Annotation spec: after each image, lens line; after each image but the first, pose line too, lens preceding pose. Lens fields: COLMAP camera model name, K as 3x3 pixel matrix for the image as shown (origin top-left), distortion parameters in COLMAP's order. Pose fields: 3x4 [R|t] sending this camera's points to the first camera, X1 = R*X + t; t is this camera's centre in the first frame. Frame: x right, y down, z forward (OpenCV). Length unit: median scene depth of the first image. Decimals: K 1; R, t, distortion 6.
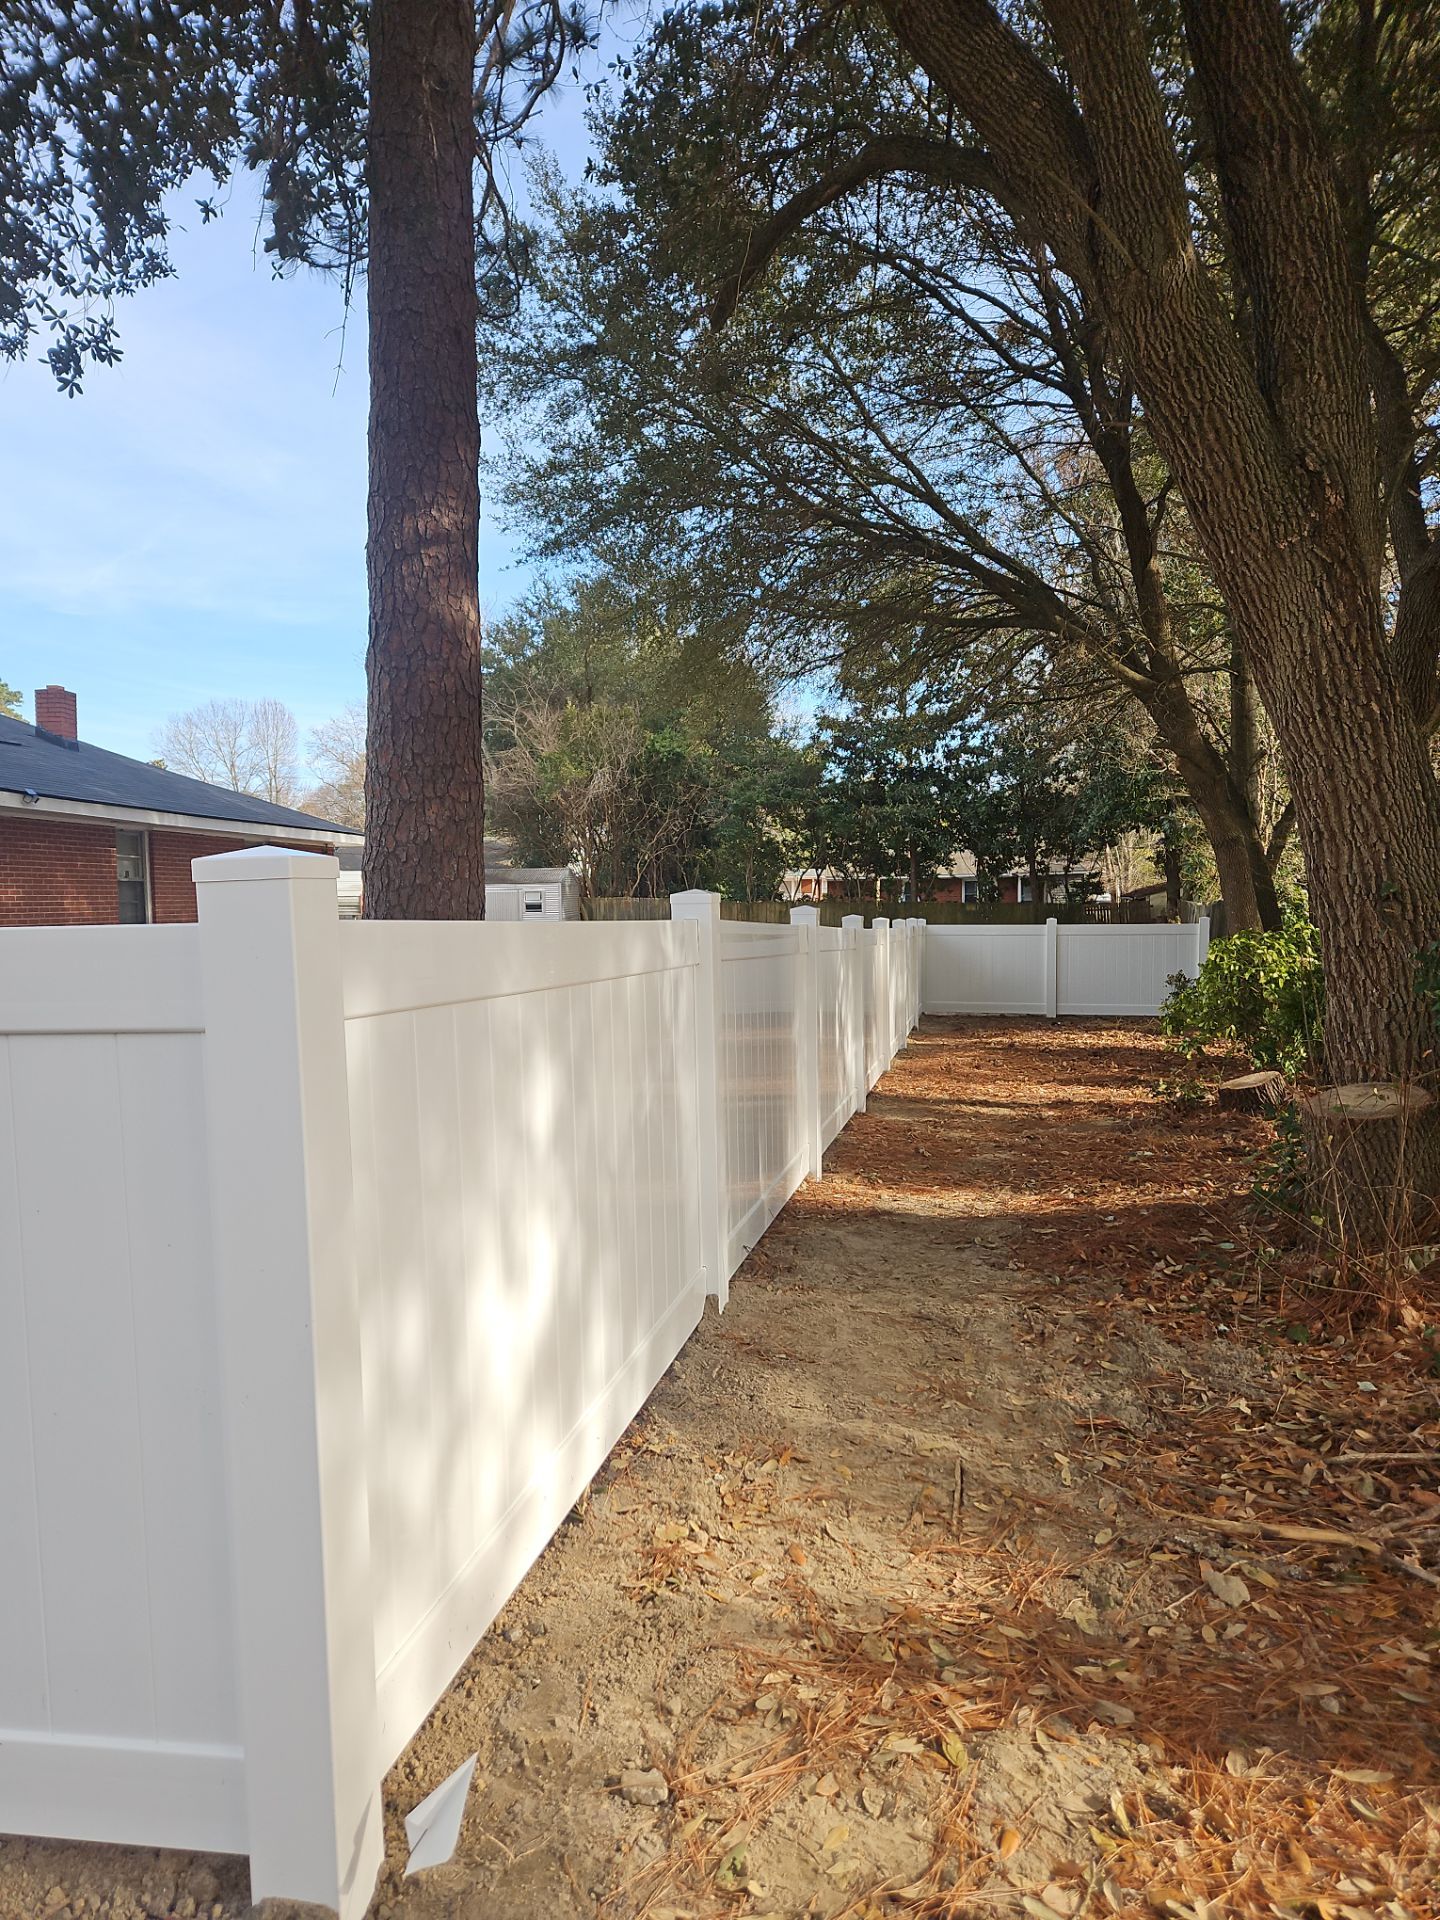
lens RADIAL K [[1140.9, 0, 708.4], [0, 1140.9, 963.0], [0, 0, 1]] dist [0.068495, -0.072481]
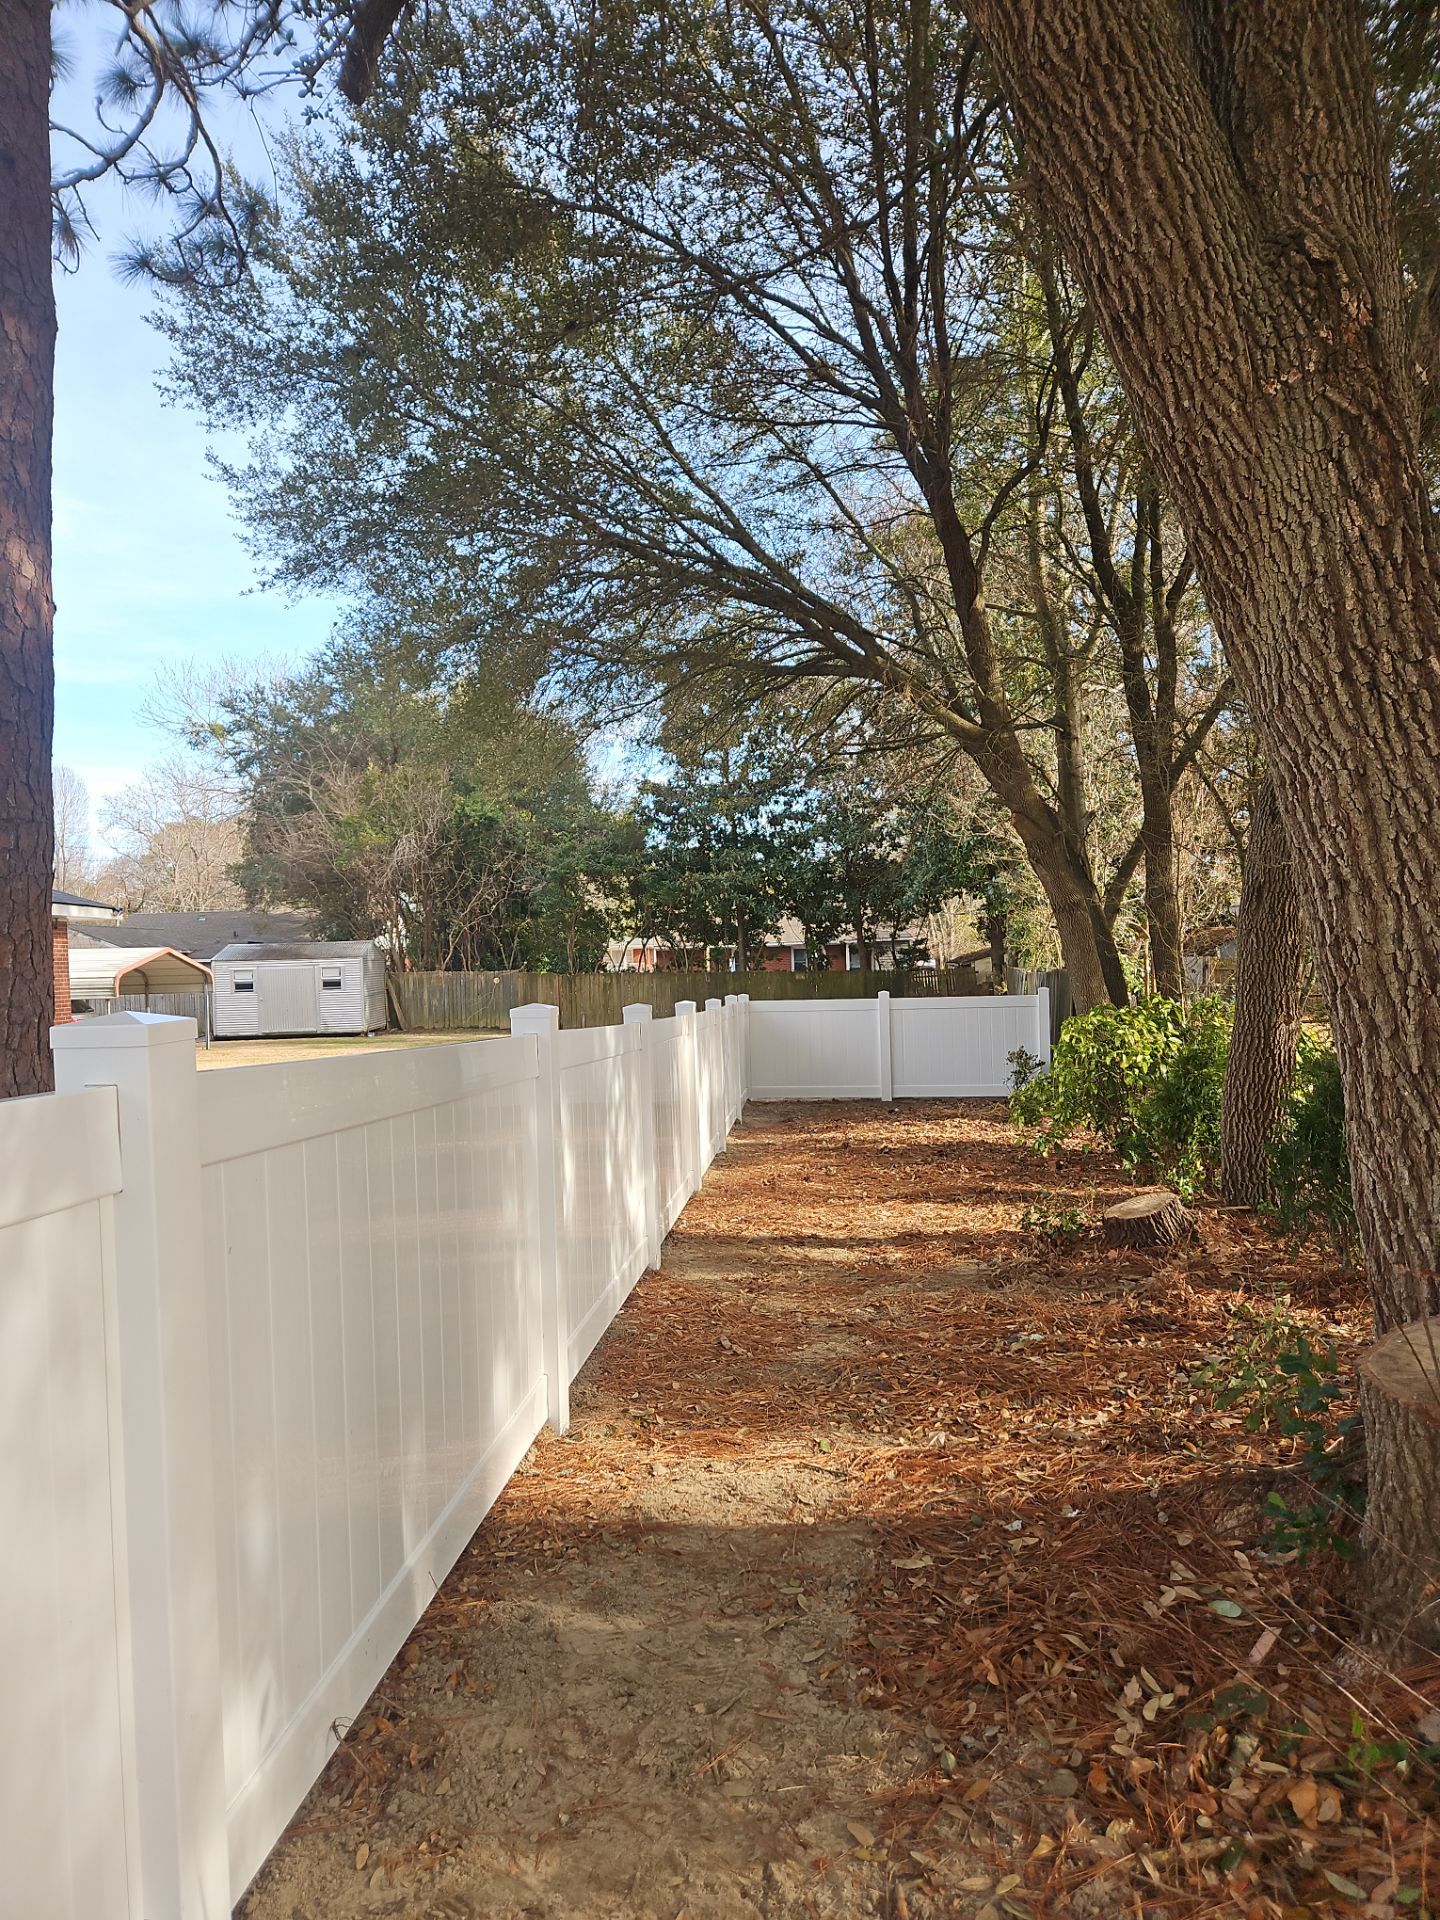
lens RADIAL K [[1140.9, 0, 708.4], [0, 1140.9, 963.0], [0, 0, 1]] dist [0.068495, -0.072481]
pose [[0.989622, -0.015987, 0.142806, 0.038783], [0.024548, 0.997992, -0.058386, -0.014070], [-0.141586, 0.061286, 0.988027, 0.145927]]
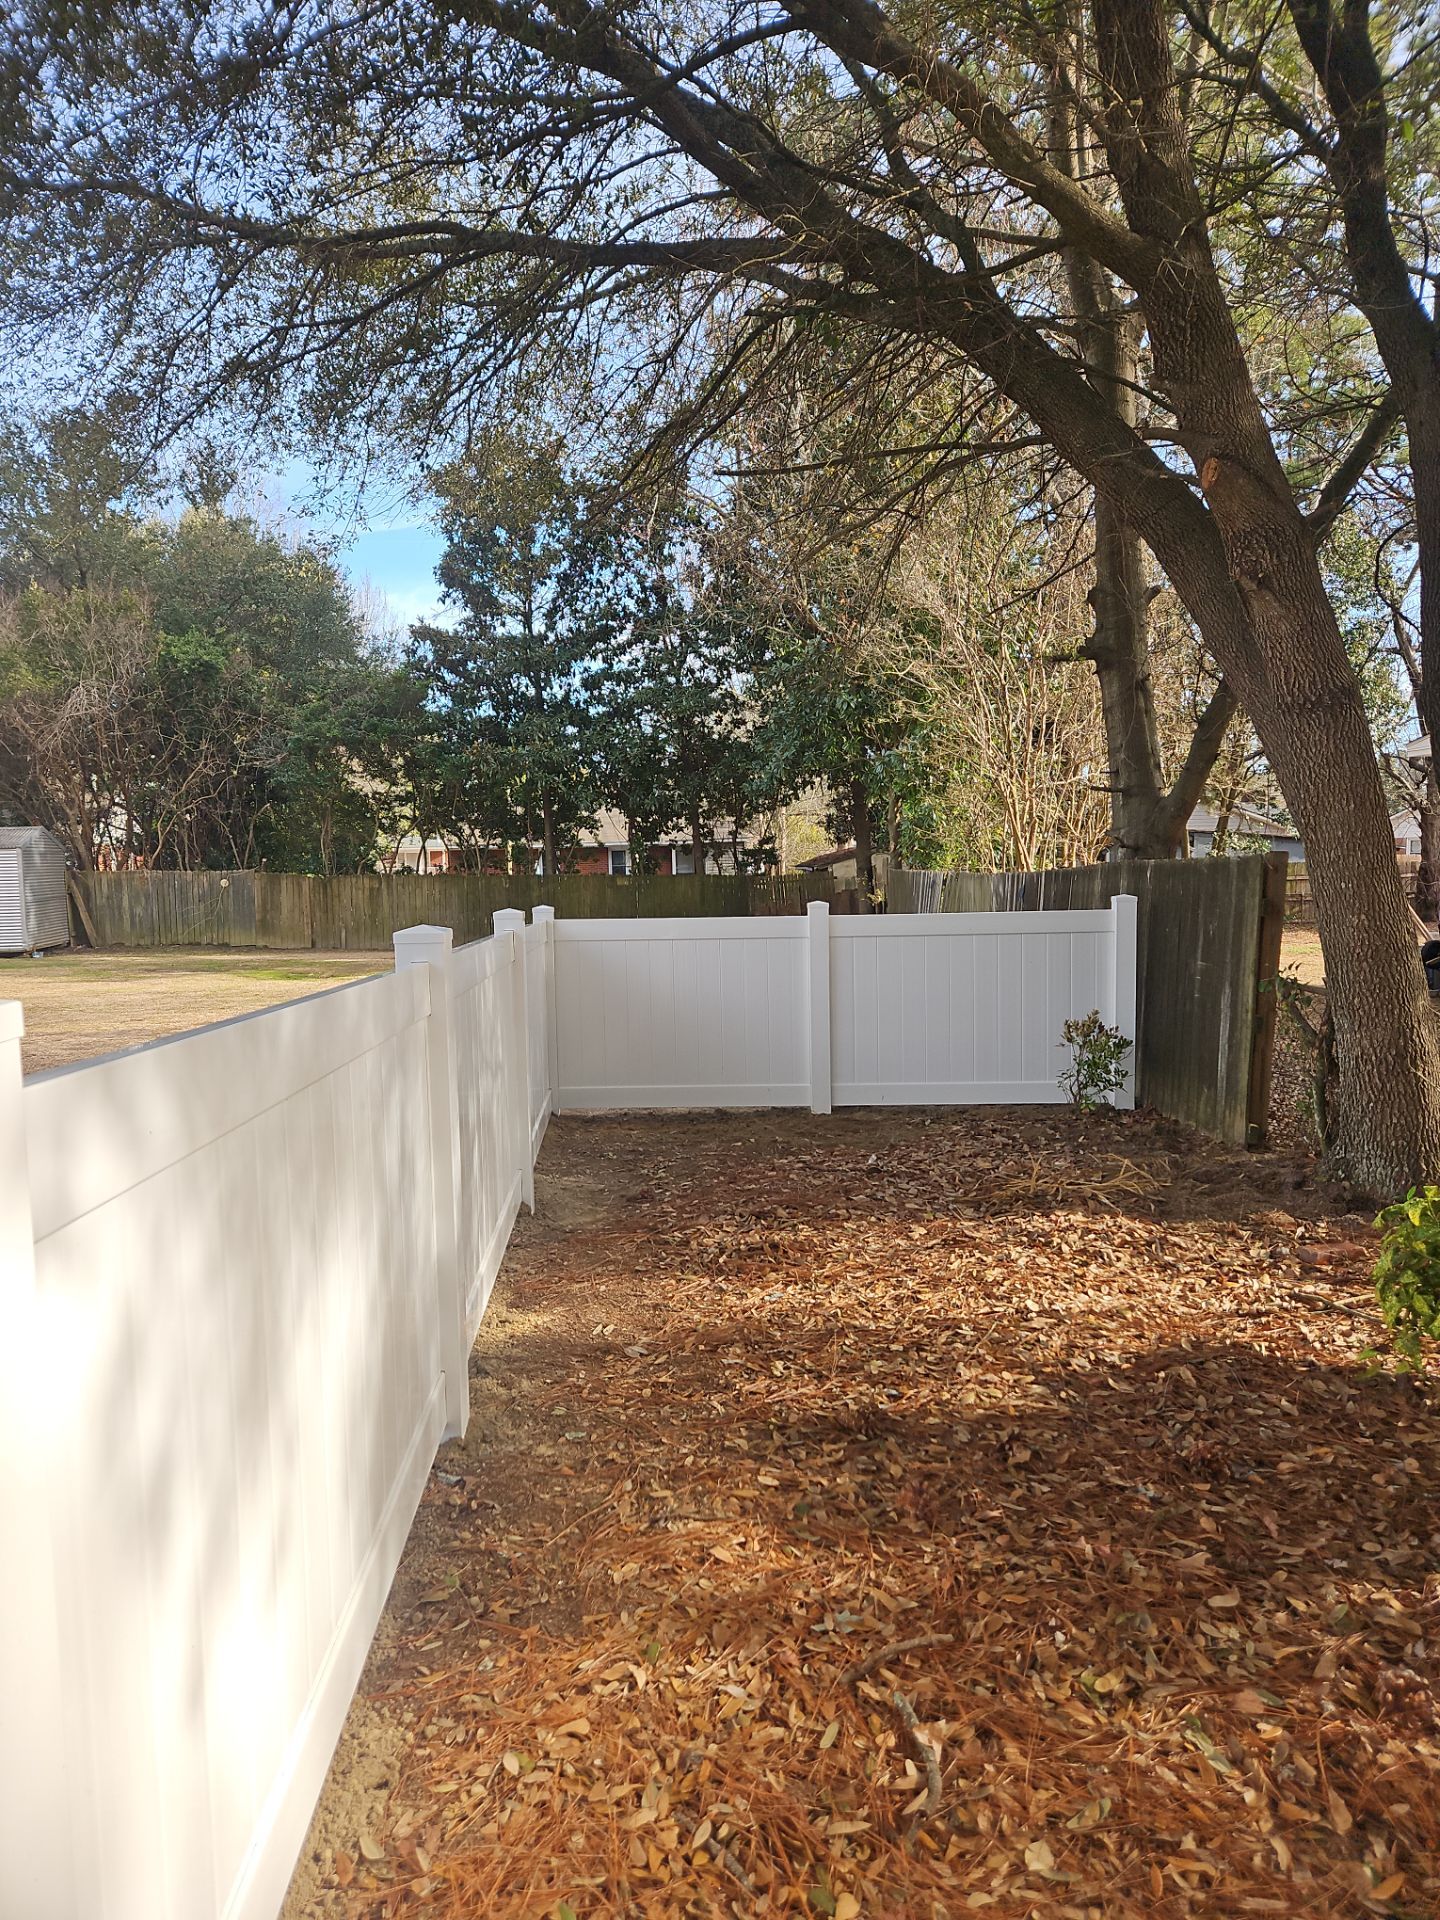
lens RADIAL K [[1140.9, 0, 708.4], [0, 1140.9, 963.0], [0, 0, 1]] dist [0.068495, -0.072481]
pose [[0.953142, -0.030637, 0.300968, 0.128619], [0.023953, 0.999378, 0.025875, -0.030479], [-0.301574, -0.017453, 0.953283, 0.626464]]
